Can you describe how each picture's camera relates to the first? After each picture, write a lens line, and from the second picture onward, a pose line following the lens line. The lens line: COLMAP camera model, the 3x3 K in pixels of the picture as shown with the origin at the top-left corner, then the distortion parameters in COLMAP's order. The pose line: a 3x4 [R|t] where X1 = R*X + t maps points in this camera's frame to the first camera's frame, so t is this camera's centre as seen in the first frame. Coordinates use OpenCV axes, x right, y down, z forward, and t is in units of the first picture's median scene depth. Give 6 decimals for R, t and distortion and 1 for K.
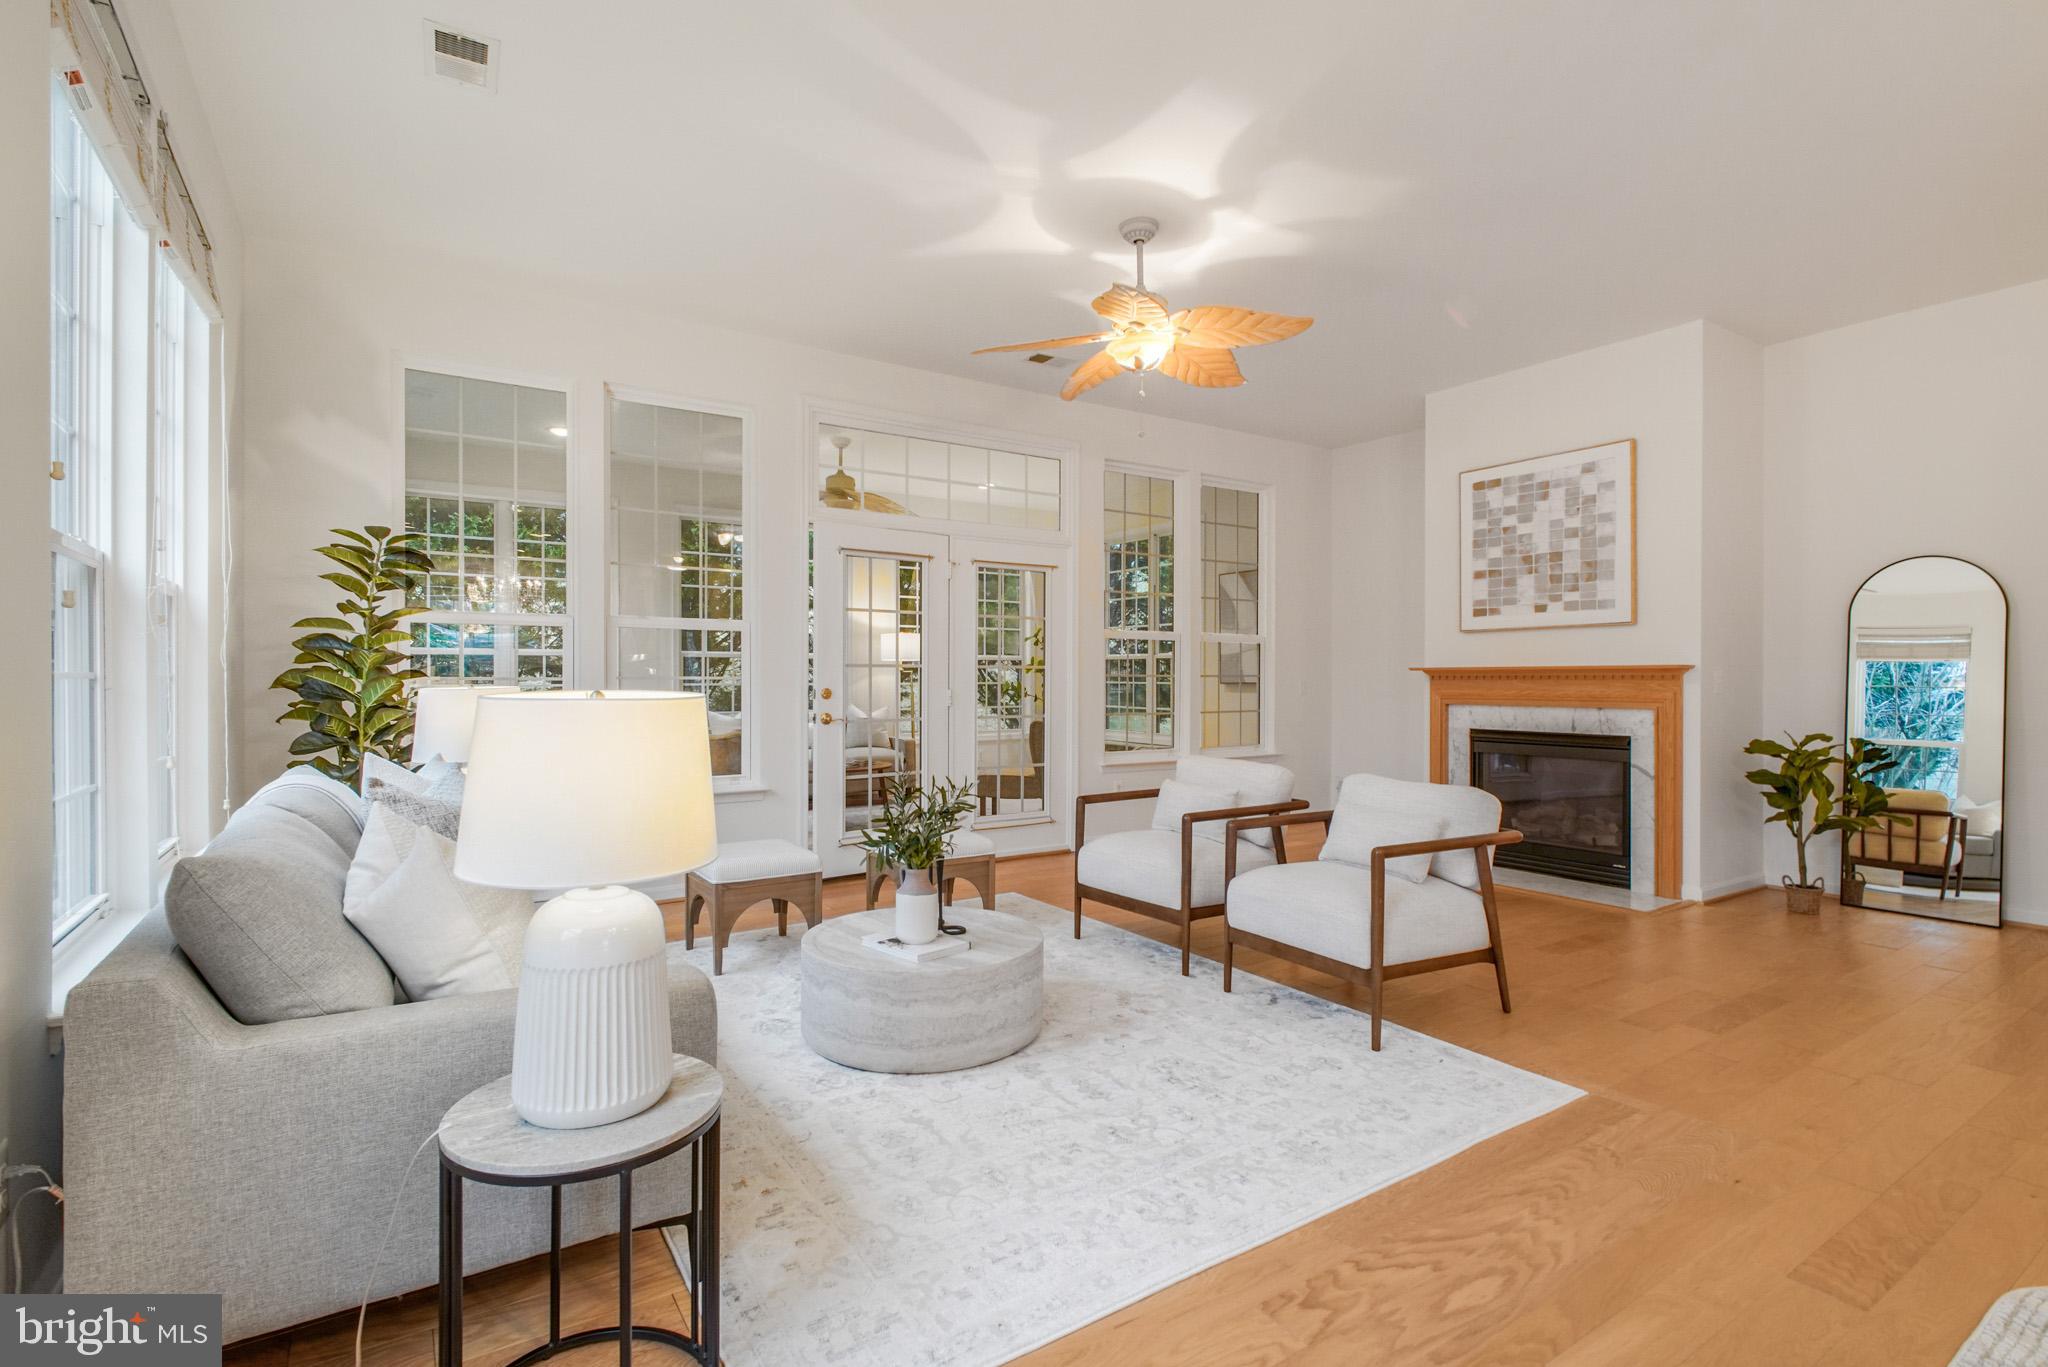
lens RADIAL K [[950.0, 0, 1023.6], [0, 950.0, 683.1], [0, 0, 1]] dist [-0.000168, -0.000763]
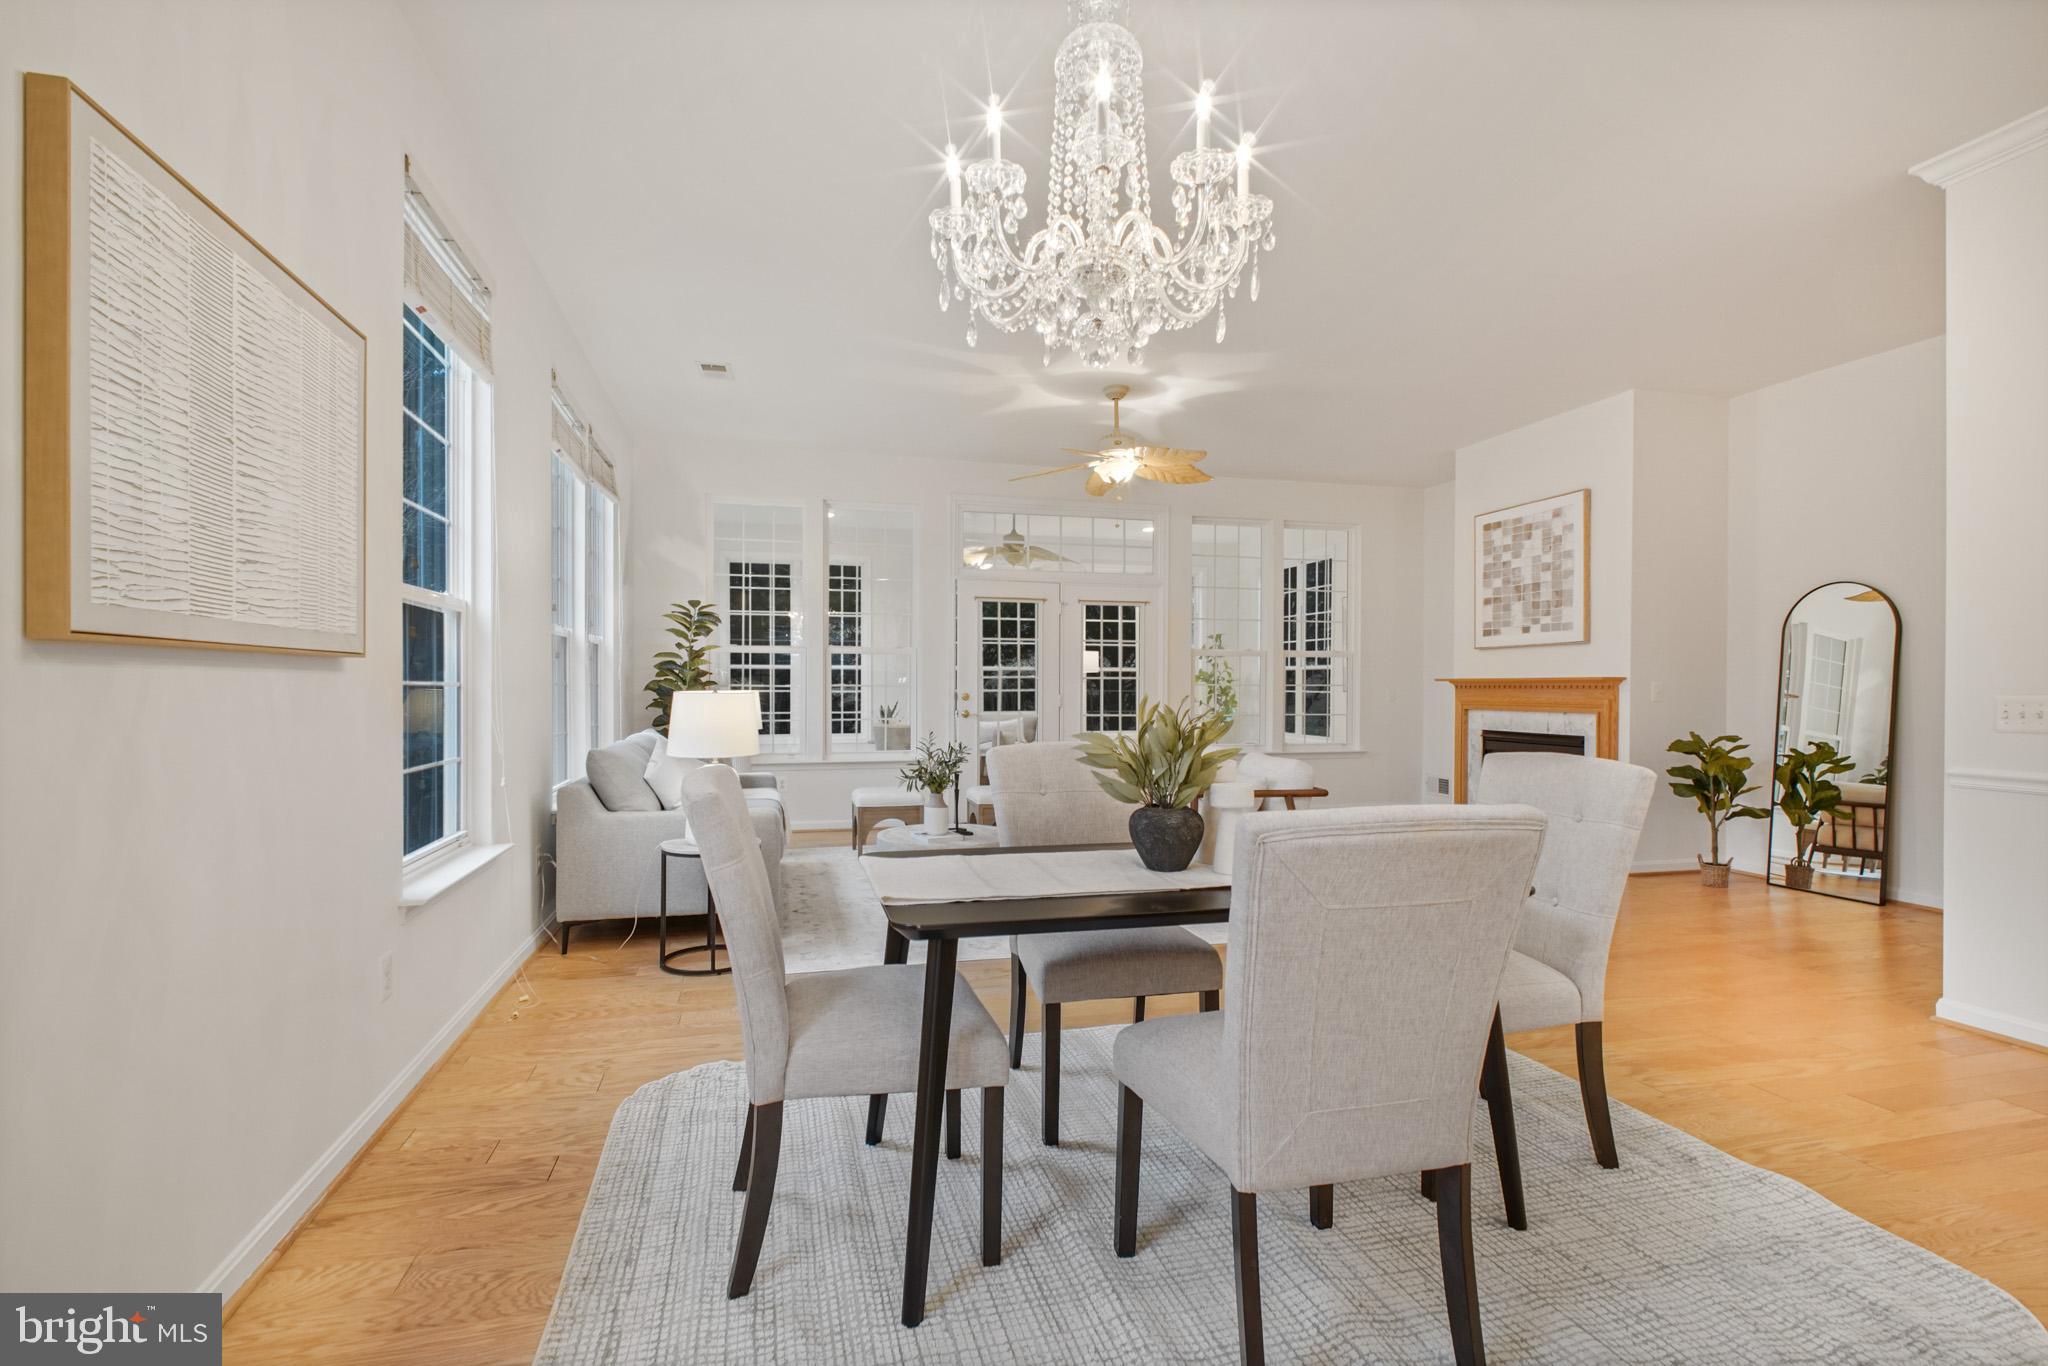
lens RADIAL K [[950.0, 0, 1035.0], [0, 950.0, 690.5], [0, 0, 1]] dist [-0.000168, -0.000763]
pose [[0.949409, 0.003999, -0.314017, 0.346588], [-0.004602, 0.999989, -0.001179, 0.002719], [0.314009, 0.002564, 0.949417, -0.350066]]
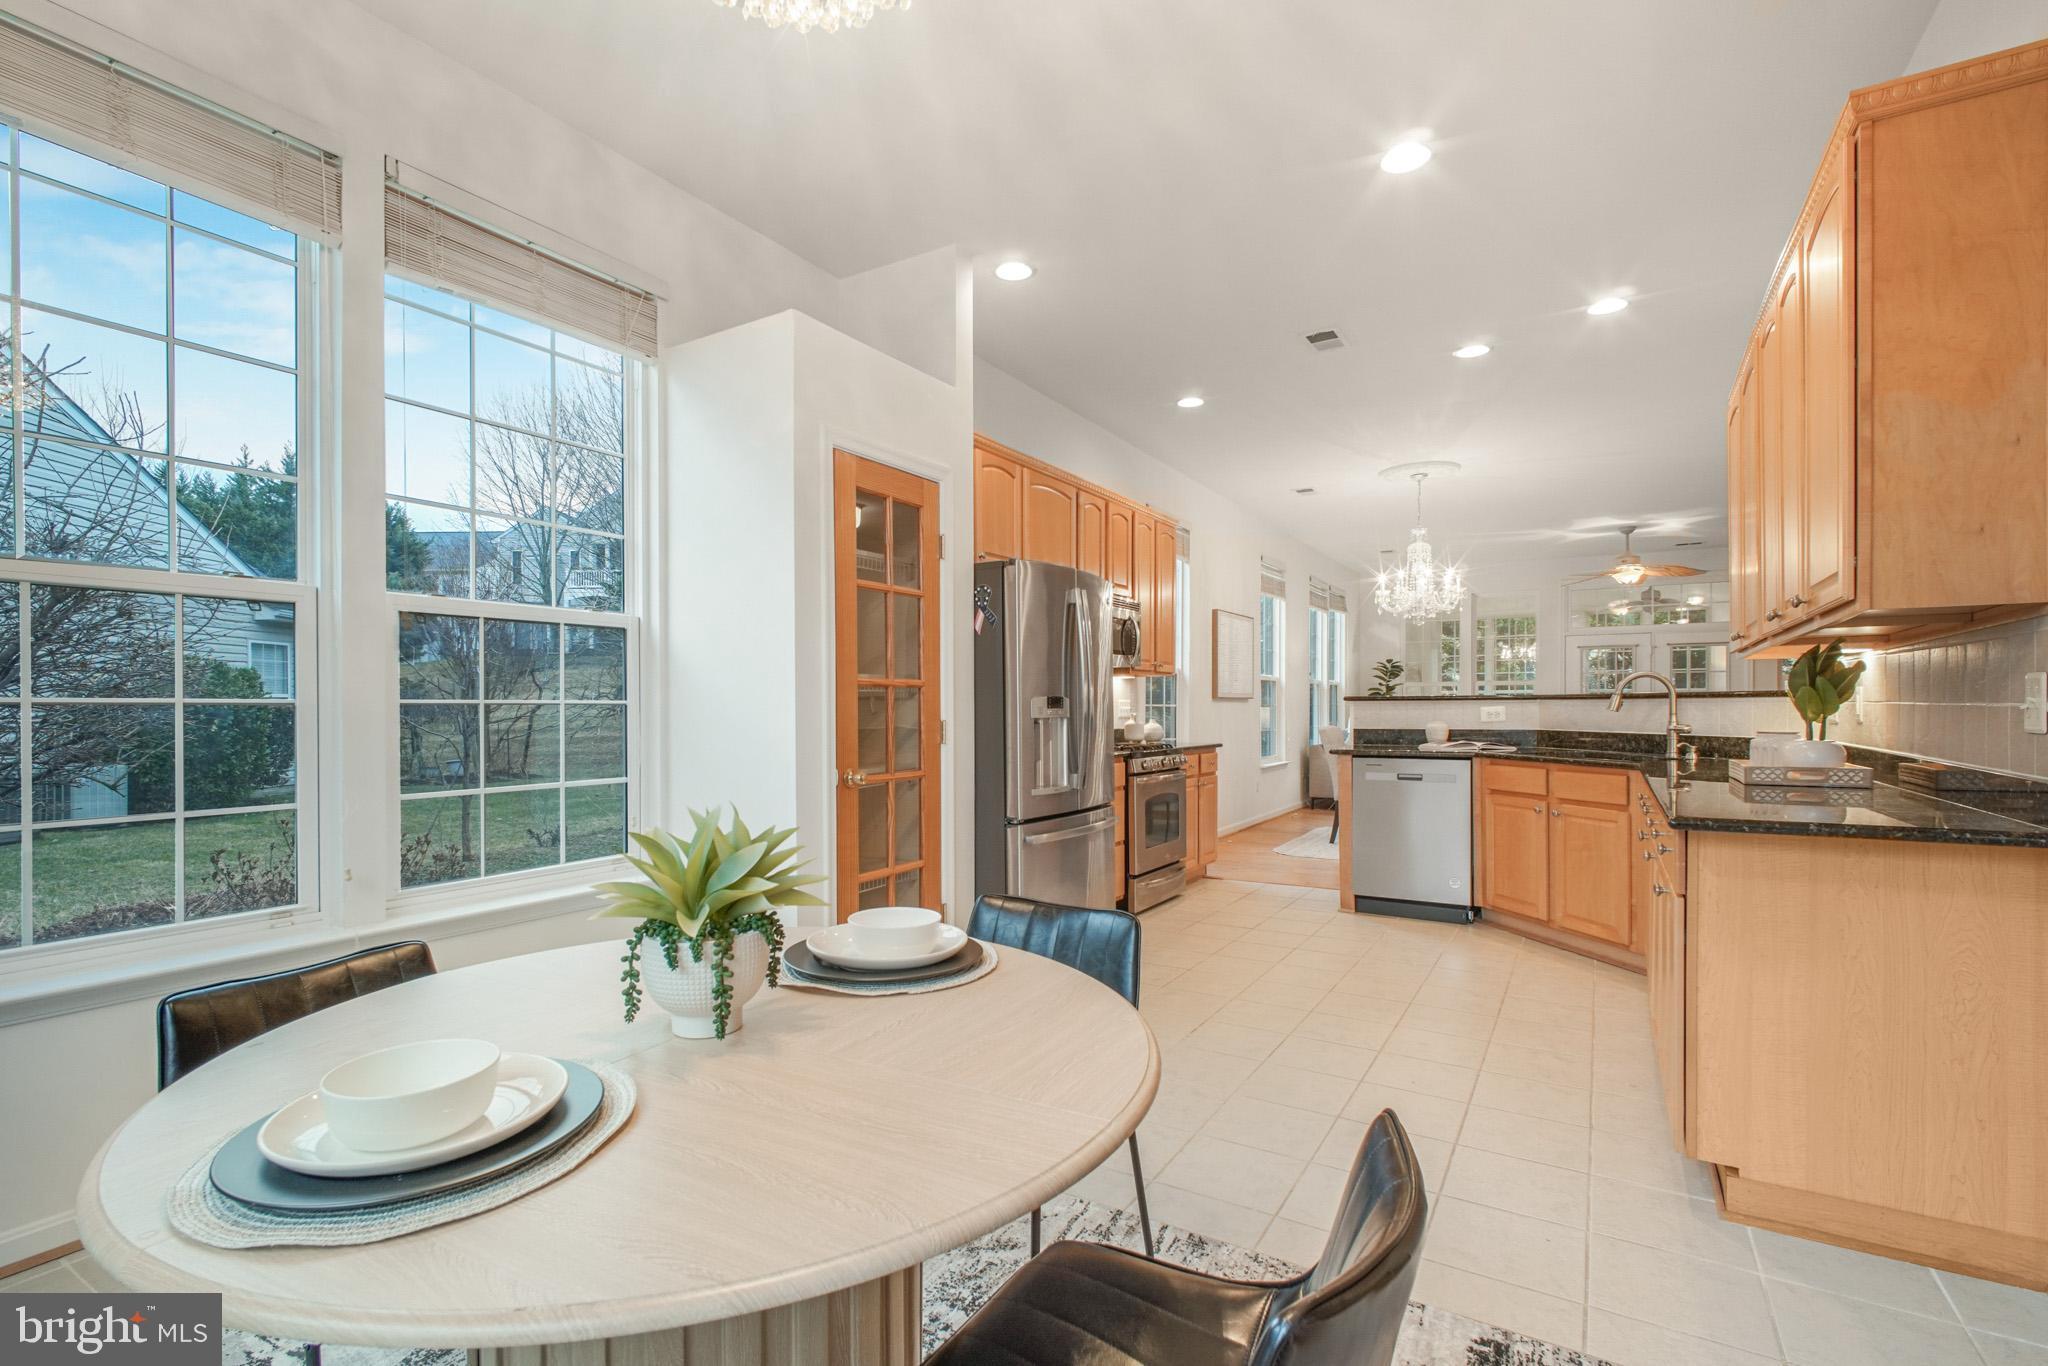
lens RADIAL K [[950.0, 0, 1025.0], [0, 950.0, 699.2], [0, 0, 1]] dist [-0.000168, -0.000763]
pose [[0.435387, 0.000395, -0.900243, 1.207725], [-0.009429, 0.999947, -0.004121, -0.000706], [0.900194, 0.010282, 0.435367, -1.090005]]
